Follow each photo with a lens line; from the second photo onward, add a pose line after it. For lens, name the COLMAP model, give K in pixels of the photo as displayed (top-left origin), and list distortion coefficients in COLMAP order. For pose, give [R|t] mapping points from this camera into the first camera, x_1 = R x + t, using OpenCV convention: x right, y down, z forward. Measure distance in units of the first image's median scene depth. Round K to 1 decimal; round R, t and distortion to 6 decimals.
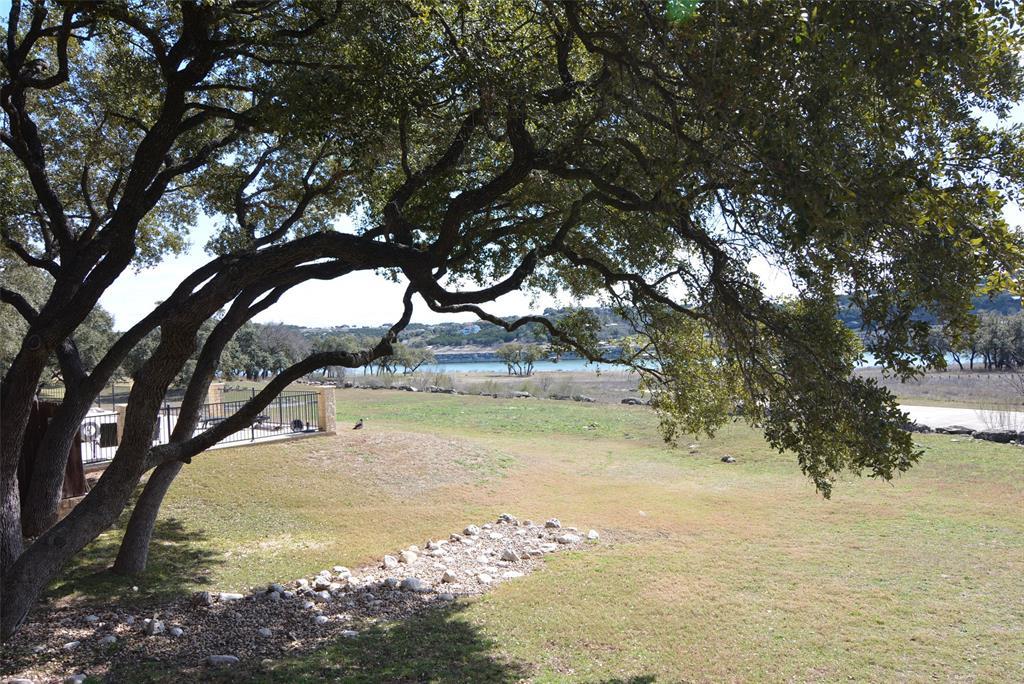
lens RADIAL K [[698.9, 0, 513.7], [0, 698.9, 340.8], [0, 0, 1]] dist [0.009612, -0.030196]
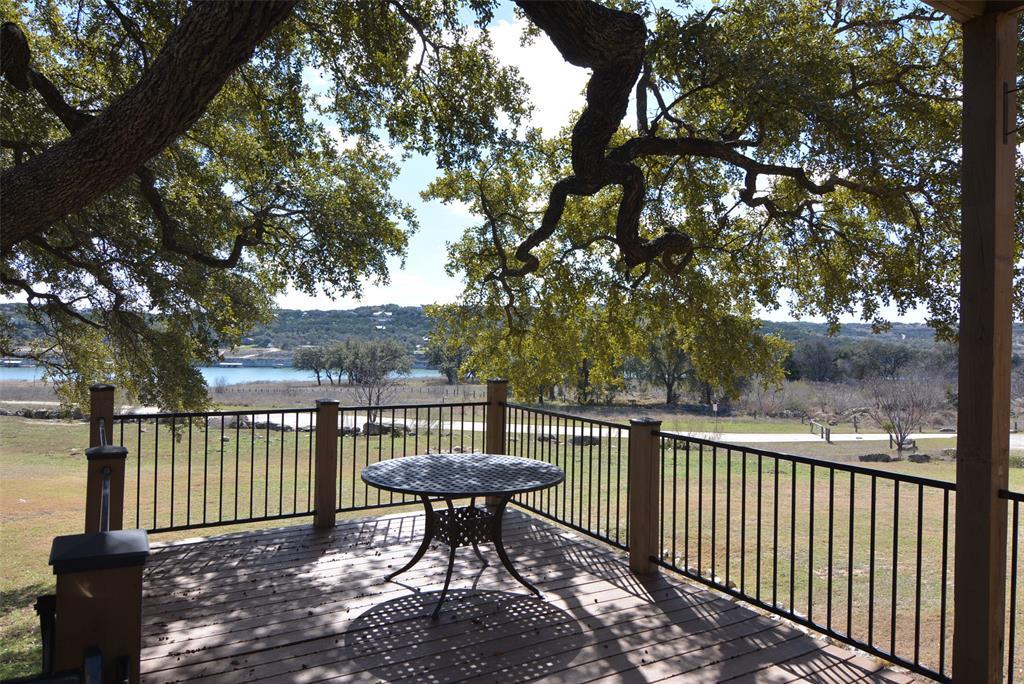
lens RADIAL K [[698.9, 0, 513.7], [0, 698.9, 340.8], [0, 0, 1]] dist [0.009612, -0.030196]
pose [[0.685418, 0.061913, 0.725513, -0.128430], [-0.047264, 0.998060, -0.040520, 0.007664], [-0.726614, -0.006517, 0.687015, -0.406454]]
